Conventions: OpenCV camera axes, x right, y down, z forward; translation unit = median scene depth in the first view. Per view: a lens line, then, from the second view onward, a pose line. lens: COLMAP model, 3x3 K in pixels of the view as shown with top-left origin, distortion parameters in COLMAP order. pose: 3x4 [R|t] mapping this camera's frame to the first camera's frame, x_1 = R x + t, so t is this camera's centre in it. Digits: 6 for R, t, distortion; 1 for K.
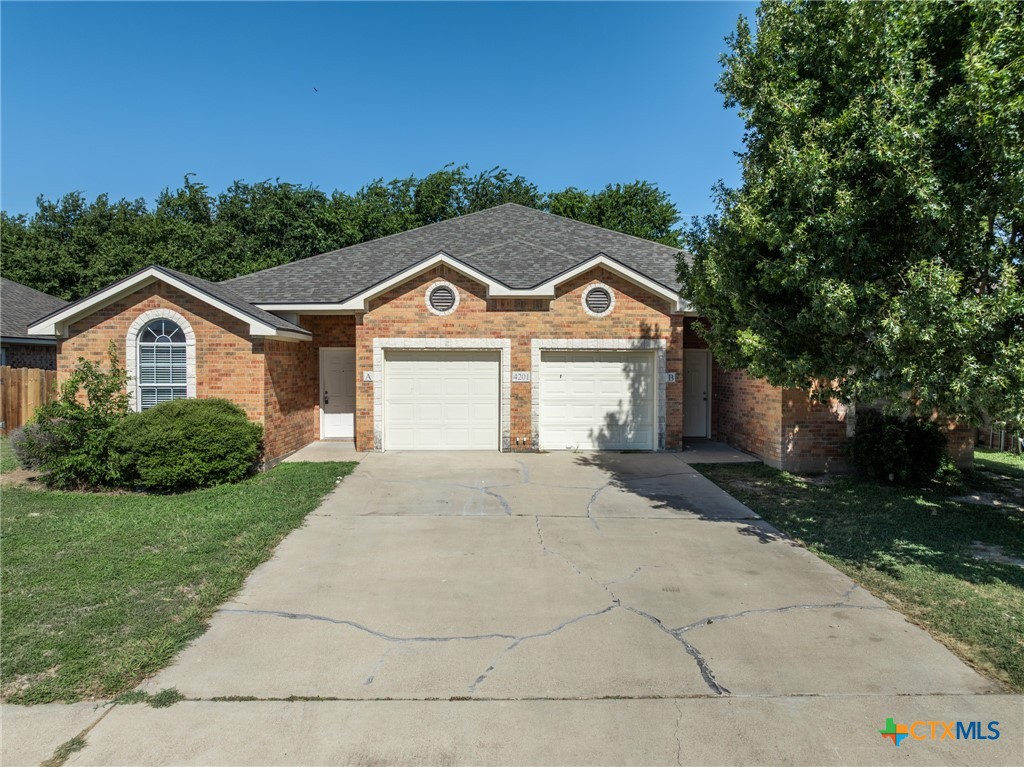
lens RADIAL K [[720.1, 0, 513.2], [0, 720.1, 379.5], [0, 0, 1]] dist [-0.033088, 0.022485]
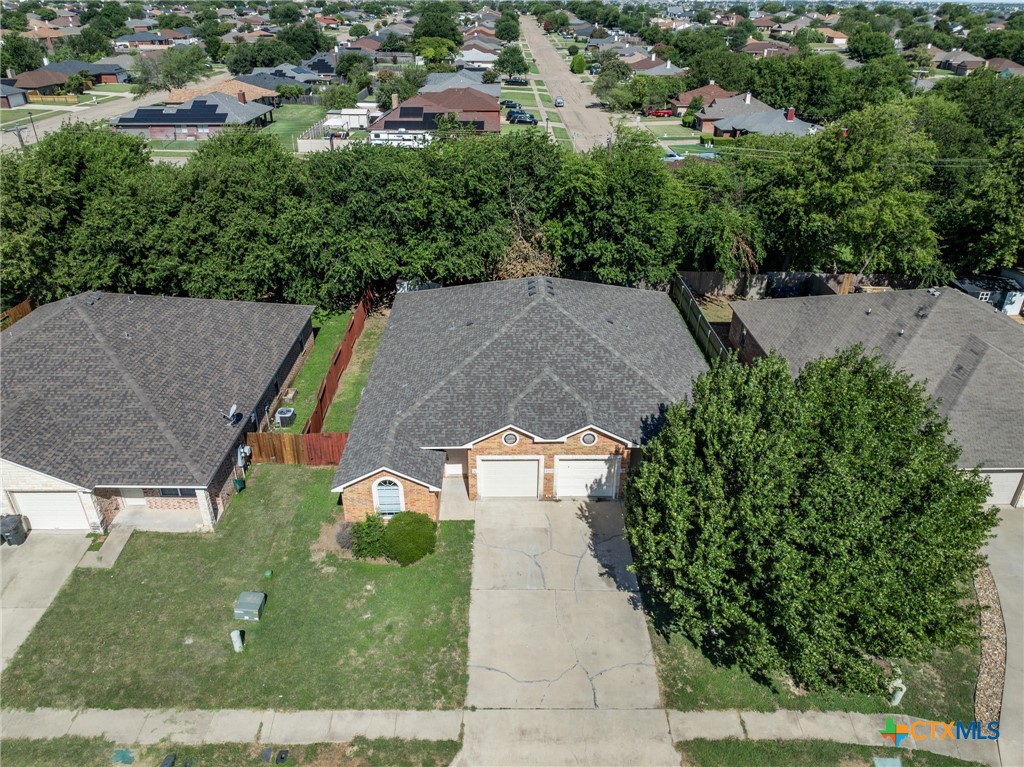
lens RADIAL K [[720.1, 0, 513.2], [0, 720.1, 379.5], [0, 0, 1]] dist [-0.033088, 0.022485]
pose [[0.999796, 0.009676, -0.017704, -0.057185], [-0.000546, 0.890145, 0.455677, -1.170643], [0.020169, -0.455575, 0.889969, -0.701774]]
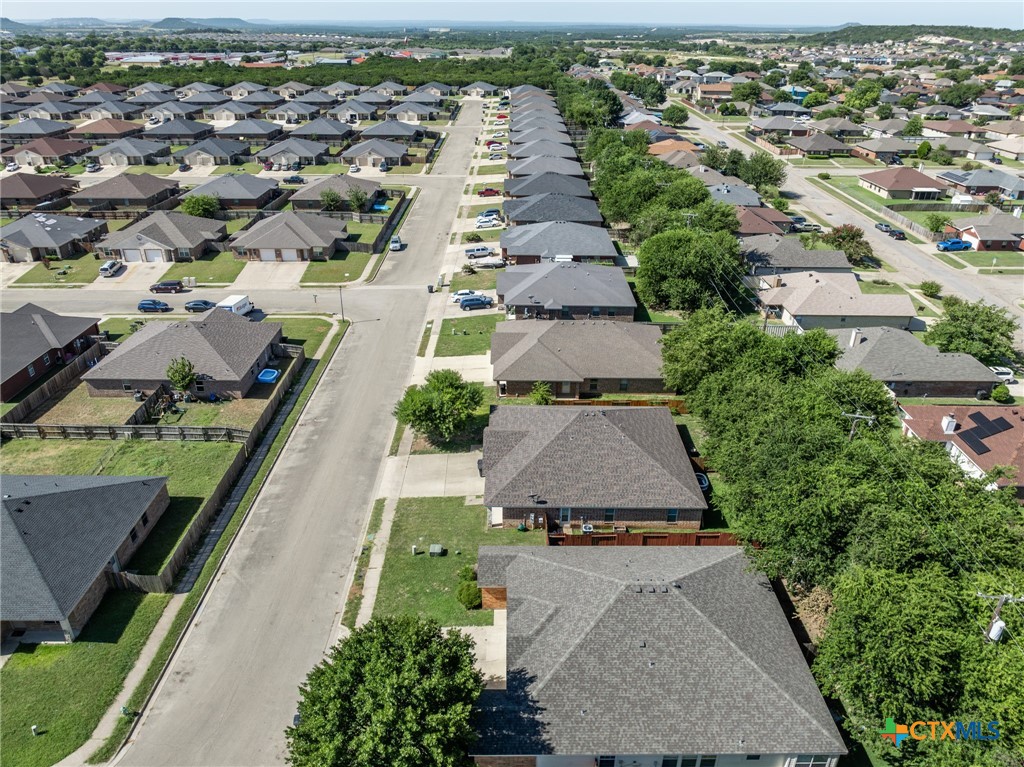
lens RADIAL K [[720.1, 0, 513.2], [0, 720.1, 379.5], [0, 0, 1]] dist [-0.033088, 0.022485]
pose [[-0.029405, 0.443863, -0.895612, 2.312522], [-0.028401, 0.895267, 0.444624, -2.432916], [0.999164, 0.038510, -0.013720, 1.017179]]
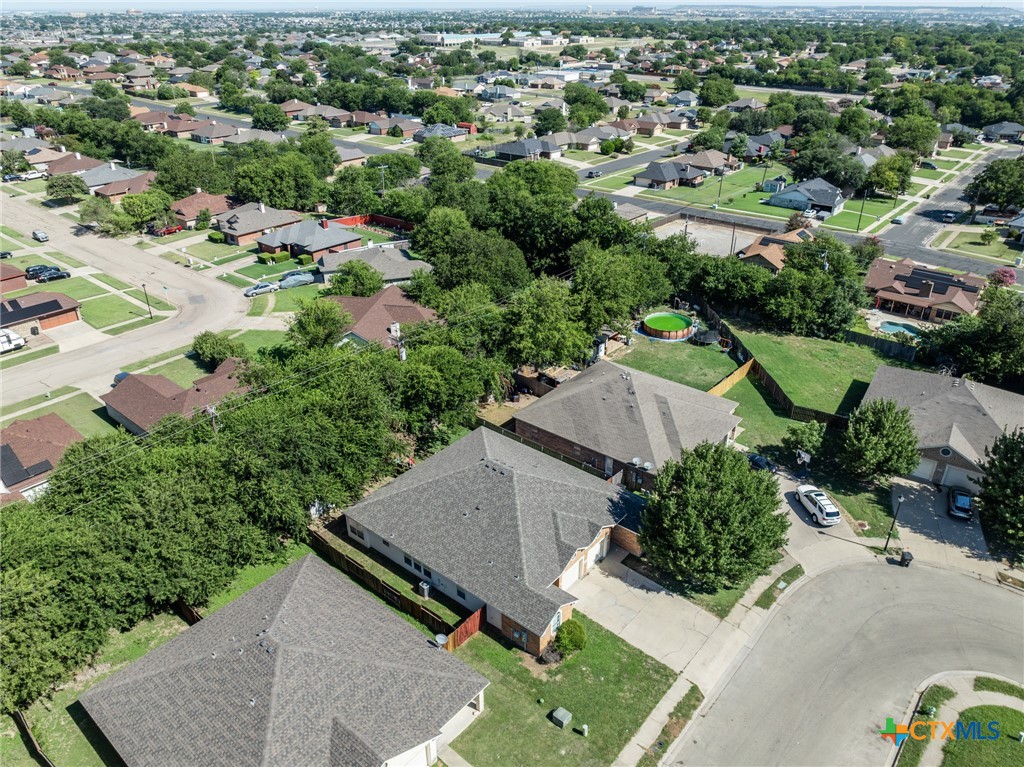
lens RADIAL K [[720.1, 0, 513.2], [0, 720.1, 379.5], [0, 0, 1]] dist [-0.033088, 0.022485]
pose [[0.665635, -0.353338, 0.657330, -2.326719], [0.022131, 0.889771, 0.455871, -2.515874], [-0.745949, -0.288896, 0.600082, -0.655730]]
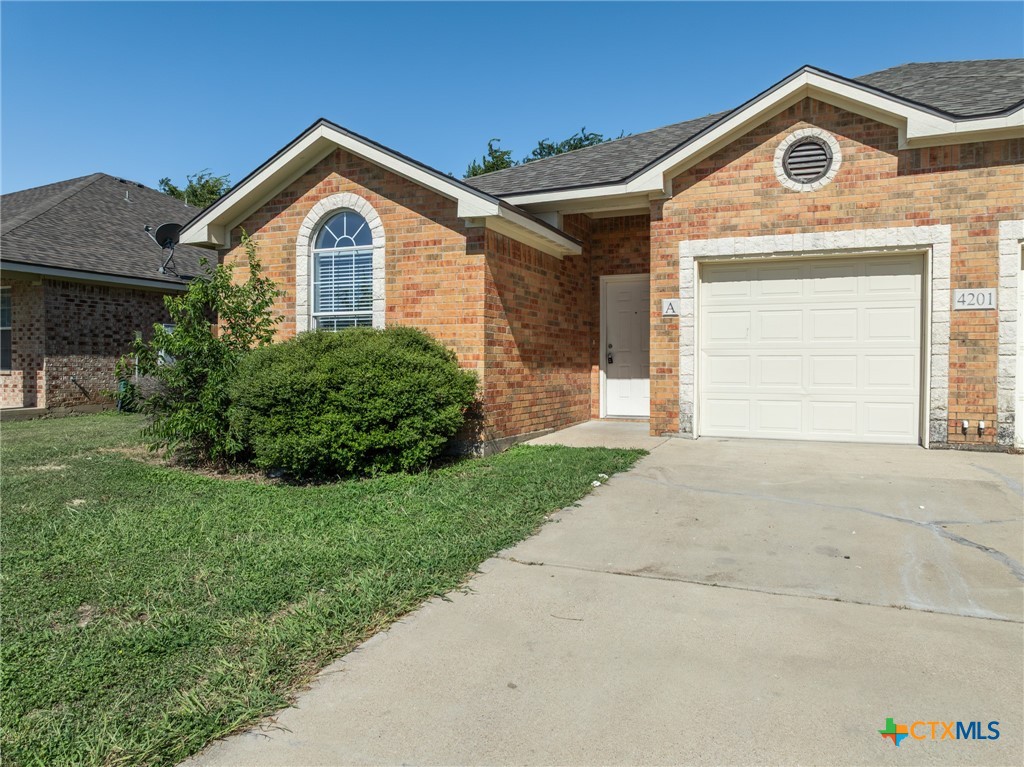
lens RADIAL K [[720.1, 0, 513.2], [0, 720.1, 379.5], [0, 0, 1]] dist [-0.033088, 0.022485]
pose [[0.901623, 0.008648, -0.432437, -0.063859], [-0.011297, 0.999930, -0.003558, 0.057882], [0.432376, 0.008093, 0.901657, 0.418664]]
